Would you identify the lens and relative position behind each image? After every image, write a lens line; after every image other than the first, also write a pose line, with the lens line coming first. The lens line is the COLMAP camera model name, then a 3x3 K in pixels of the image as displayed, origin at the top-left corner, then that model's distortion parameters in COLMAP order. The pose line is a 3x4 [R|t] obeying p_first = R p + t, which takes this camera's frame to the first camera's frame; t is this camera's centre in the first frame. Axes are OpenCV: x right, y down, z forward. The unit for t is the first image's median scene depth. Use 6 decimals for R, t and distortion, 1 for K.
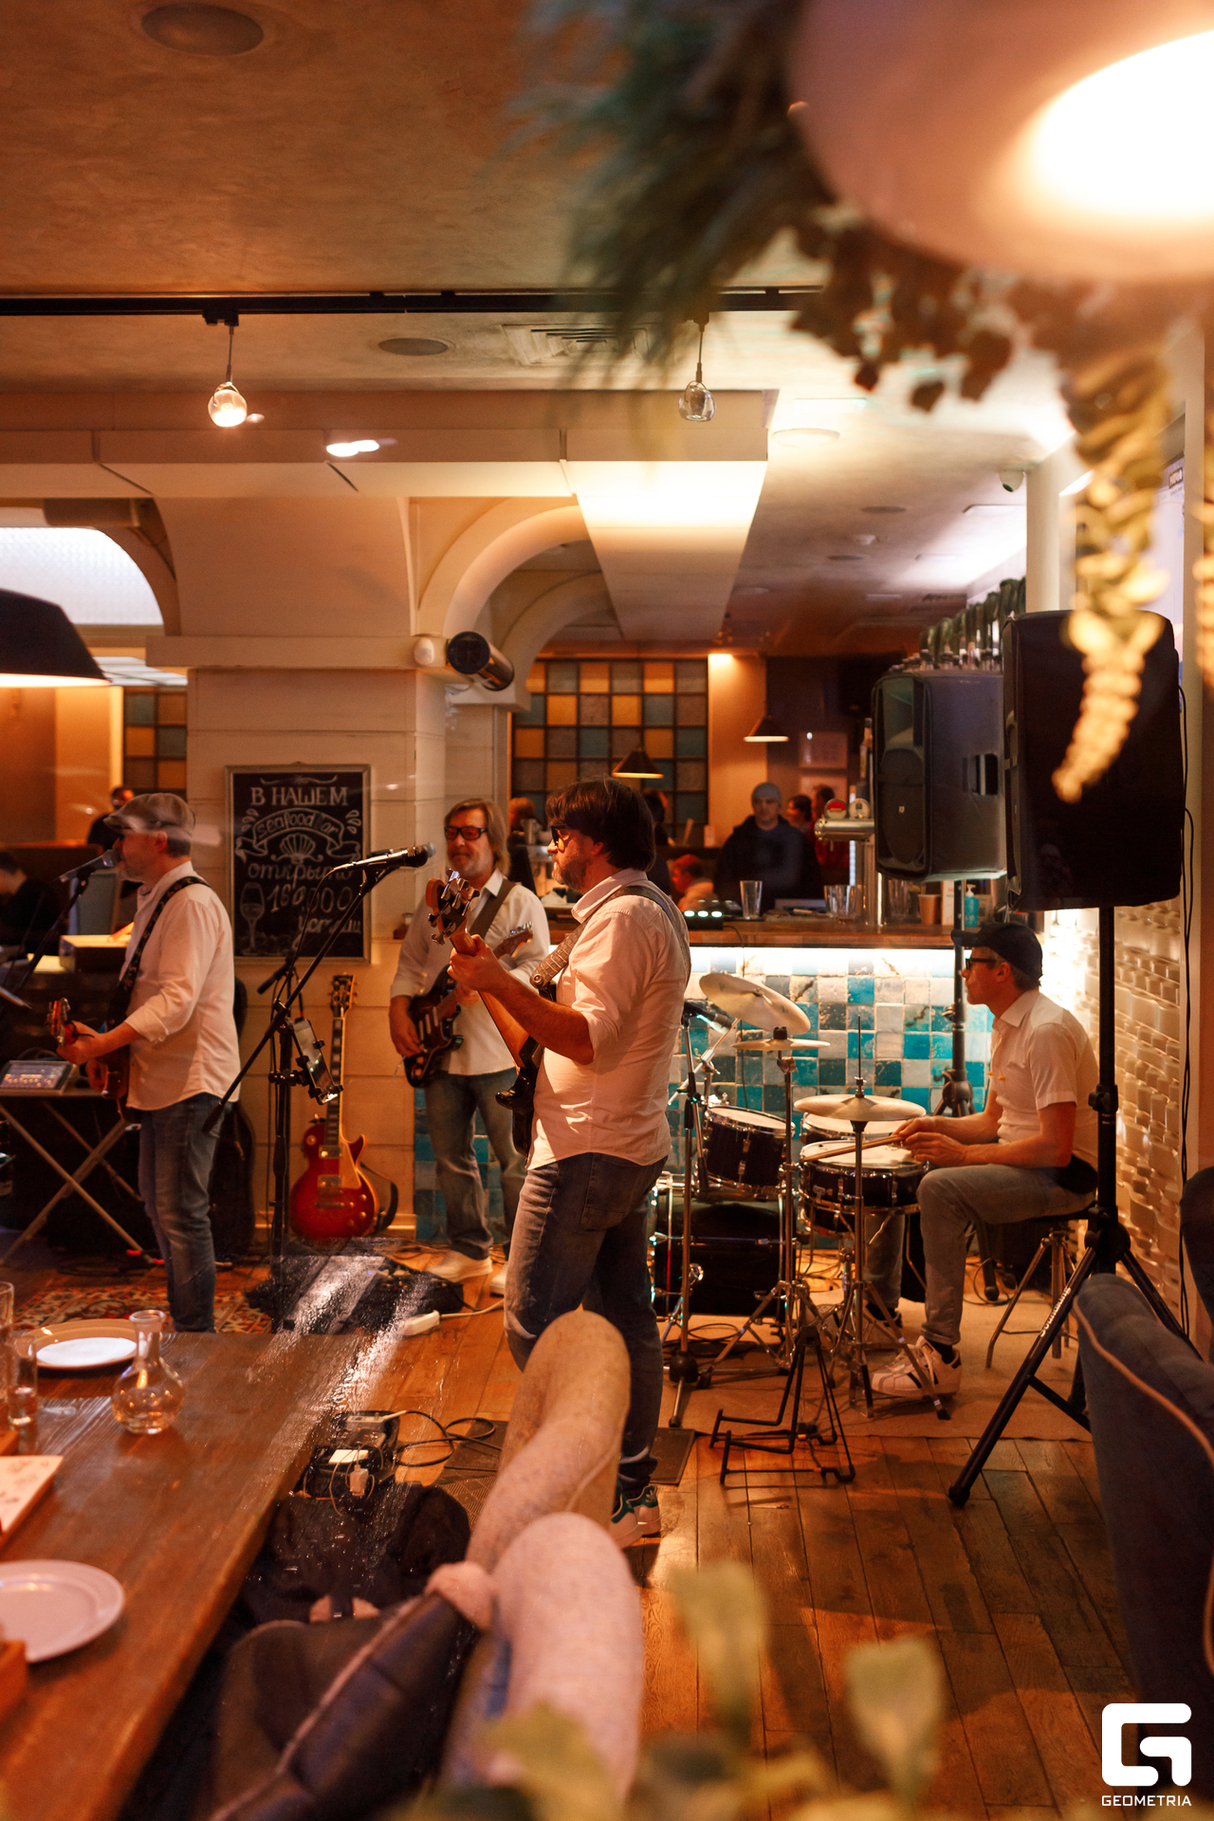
lens RADIAL K [[1835.4, 0, 613.3], [0, 1835.4, 805.7], [0, 0, 1]] dist [0.002163, 0.009386]
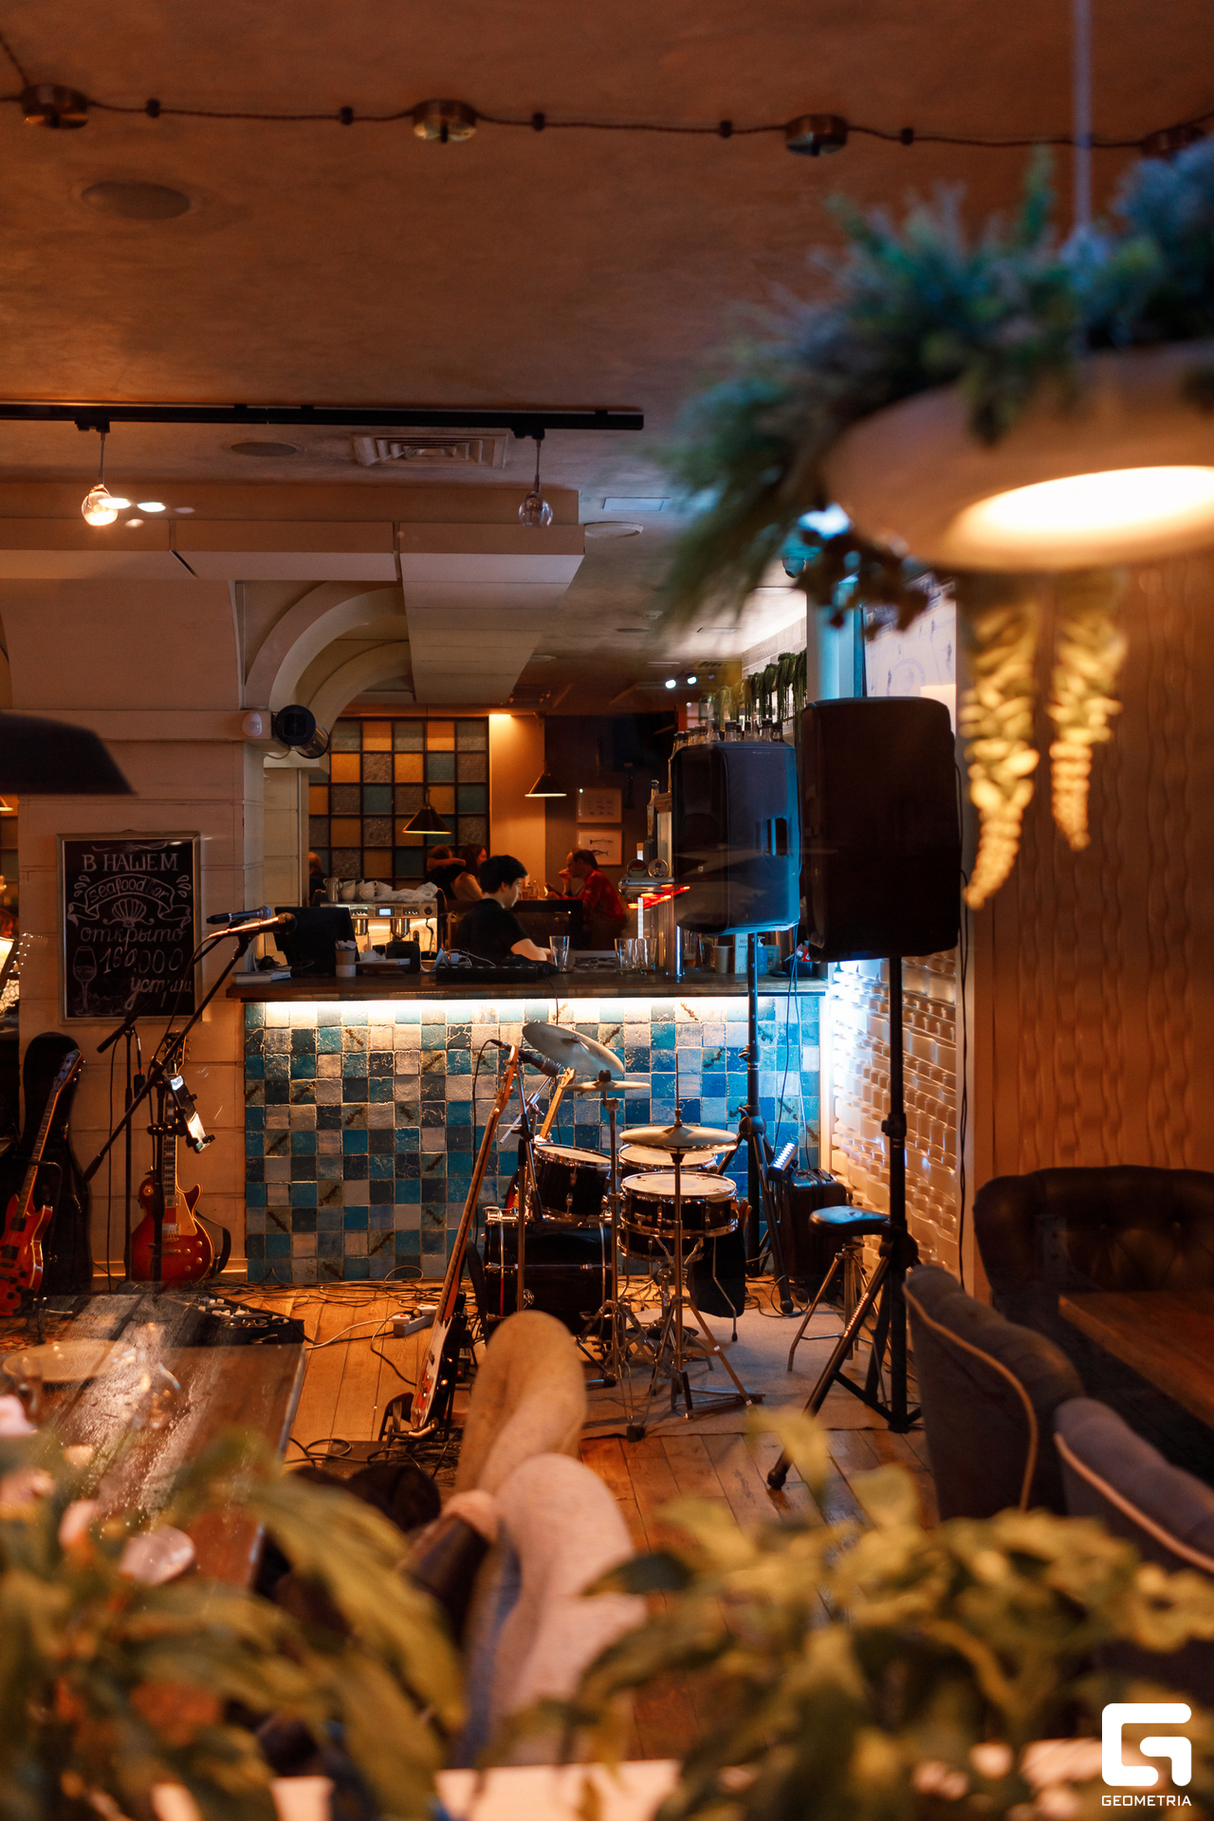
lens RADIAL K [[1879.7, 0, 601.5], [0, 1879.7, 849.1], [0, 0, 1]] dist [0.009972, 0.005732]
pose [[0.990223, -0.010560, 0.139092, -0.056548], [0.010423, 0.999944, 0.001715, -0.012162], [-0.139102, -0.000249, 0.990278, -0.100522]]
